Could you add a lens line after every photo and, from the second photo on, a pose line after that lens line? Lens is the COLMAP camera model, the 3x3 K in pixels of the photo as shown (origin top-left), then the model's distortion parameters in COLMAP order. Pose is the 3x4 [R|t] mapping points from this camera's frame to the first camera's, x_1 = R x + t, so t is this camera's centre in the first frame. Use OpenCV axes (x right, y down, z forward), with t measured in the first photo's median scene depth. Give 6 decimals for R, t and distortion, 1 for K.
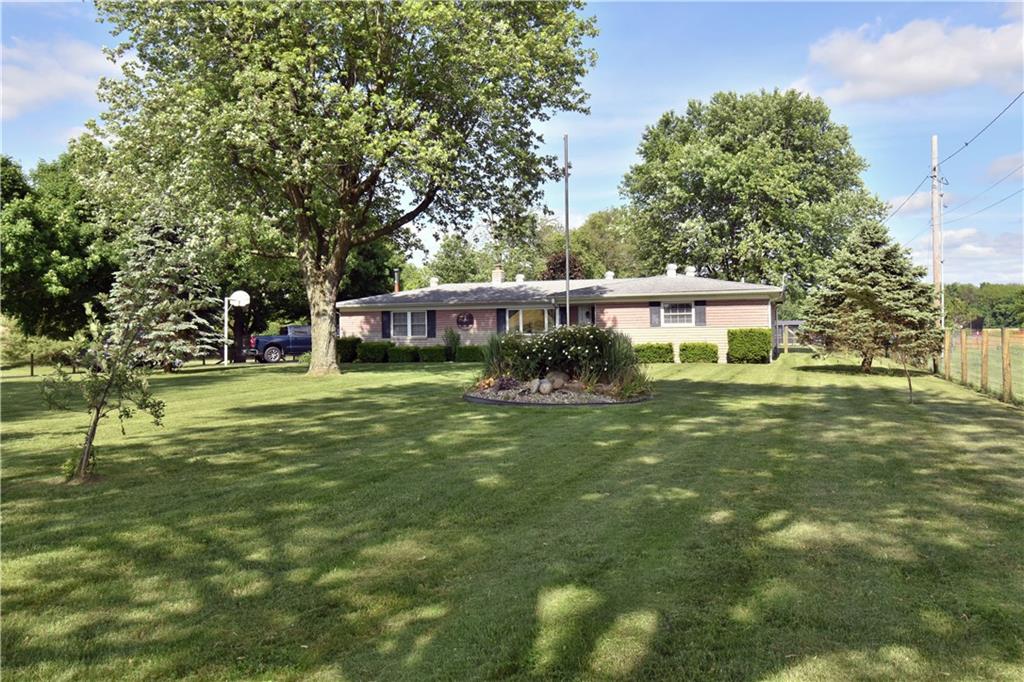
lens RADIAL K [[861.8, 0, 514.1], [0, 861.8, 341.1], [0, 0, 1]] dist [-0.010713, -0.009115]
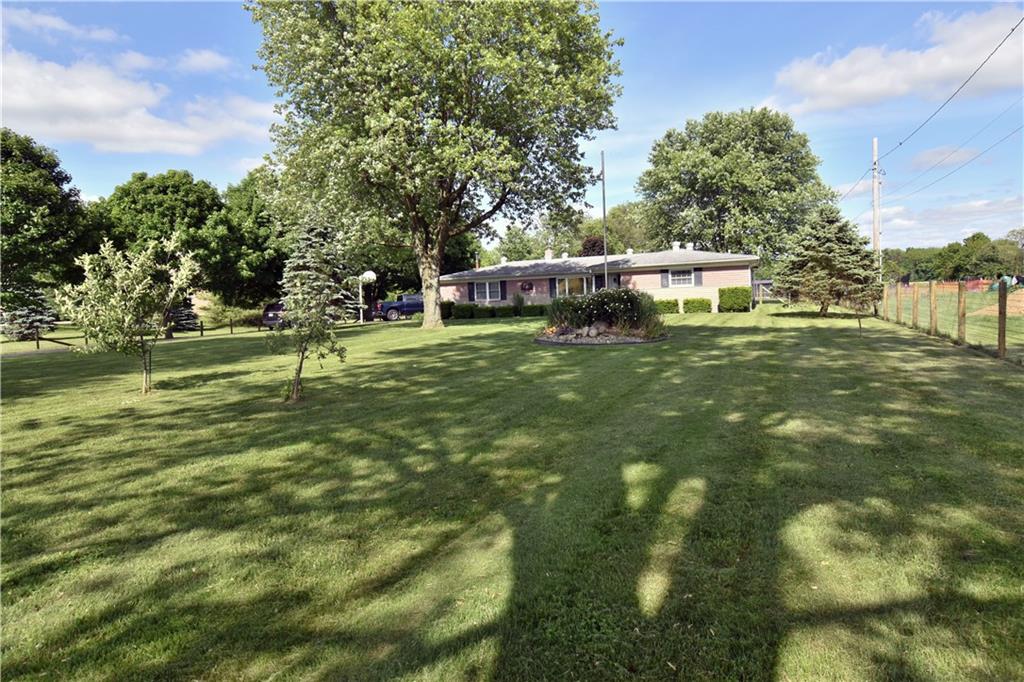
lens RADIAL K [[613.4, 0, 511.4], [0, 613.4, 346.0], [0, 0, 1]] dist [0.006425, -0.021156]
pose [[0.997093, -0.022354, -0.072838, -0.015695], [0.027536, 0.997100, 0.070941, 0.000278], [0.071041, -0.072740, 0.994818, -0.012364]]
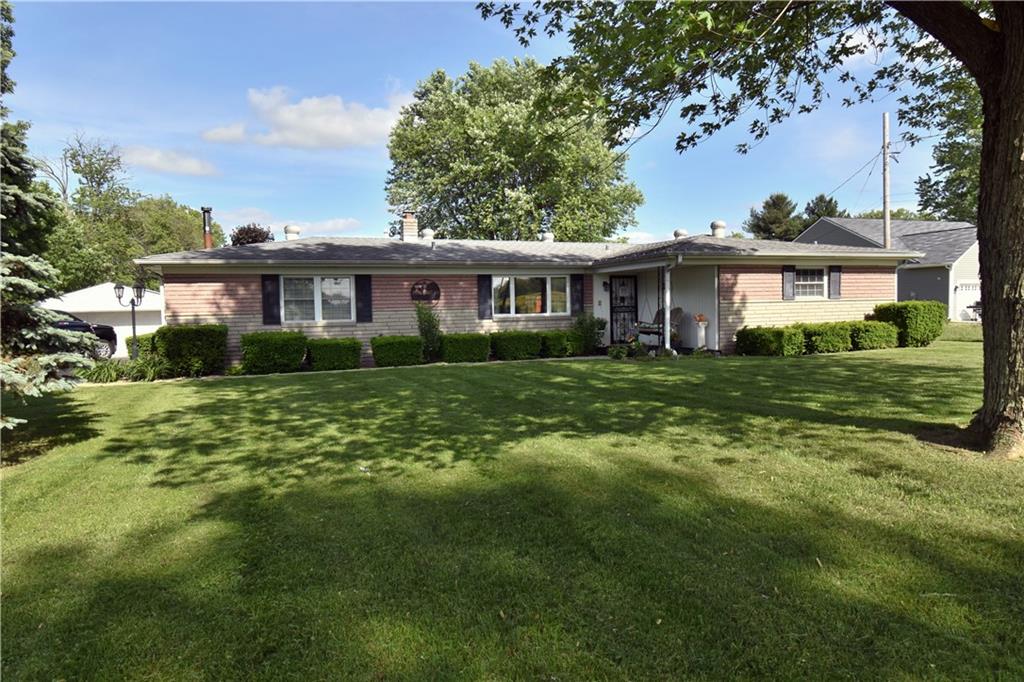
lens RADIAL K [[660.6, 0, 512.0], [0, 660.6, 341.0], [0, 0, 1]] dist [-0.000225, -0.018983]
pose [[0.763170, -0.031978, 0.645406, -0.433076], [0.017979, 0.999439, 0.028260, -0.002797], [-0.645947, -0.009963, 0.763317, 0.844830]]
